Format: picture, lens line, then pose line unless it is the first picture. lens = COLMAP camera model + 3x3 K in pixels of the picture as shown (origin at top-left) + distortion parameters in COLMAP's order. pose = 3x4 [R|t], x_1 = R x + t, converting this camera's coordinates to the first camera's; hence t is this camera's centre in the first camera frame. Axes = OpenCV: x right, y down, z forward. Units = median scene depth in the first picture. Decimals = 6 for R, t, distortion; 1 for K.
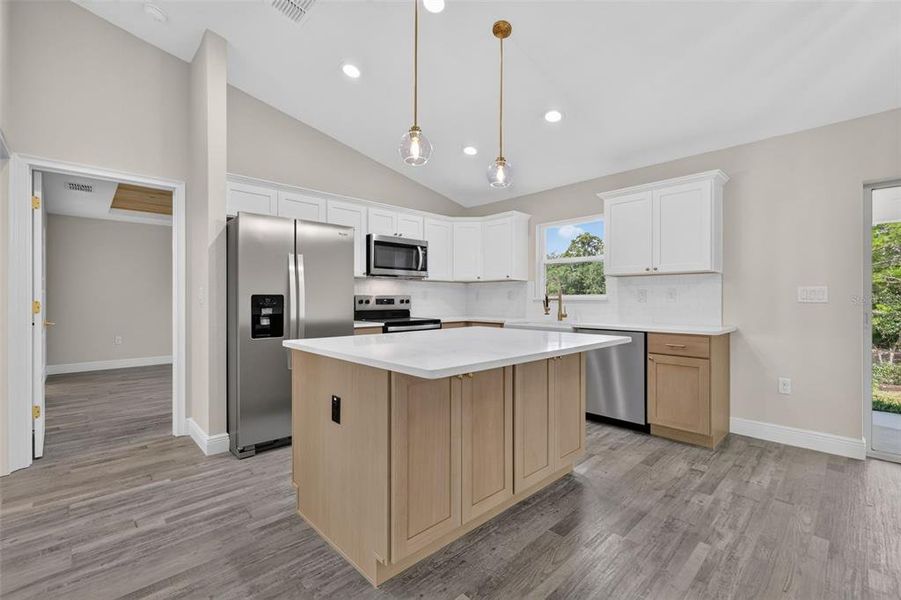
lens RADIAL K [[392.3, 0, 451.7], [0, 392.3, 296.6], [0, 0, 1]] dist [0.002262, 0.000199]
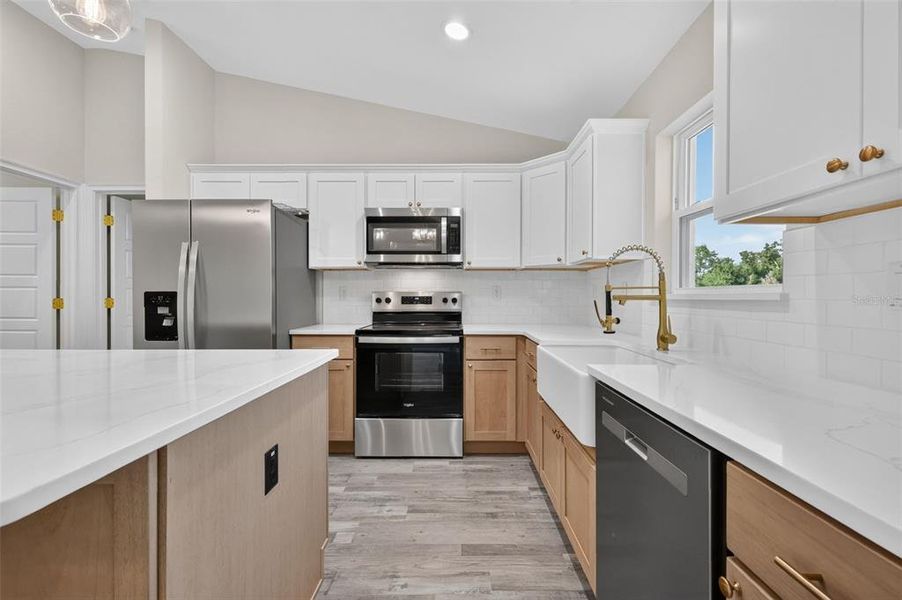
lens RADIAL K [[392.7, 0, 453.1], [0, 392.7, 301.3], [0, 0, 1]] dist [0.002262, 0.000199]
pose [[0.717892, 0.008890, -0.696097, 0.403704], [0.003561, 0.999858, 0.016441, 0.003158], [0.696145, -0.014282, 0.717759, 0.548005]]
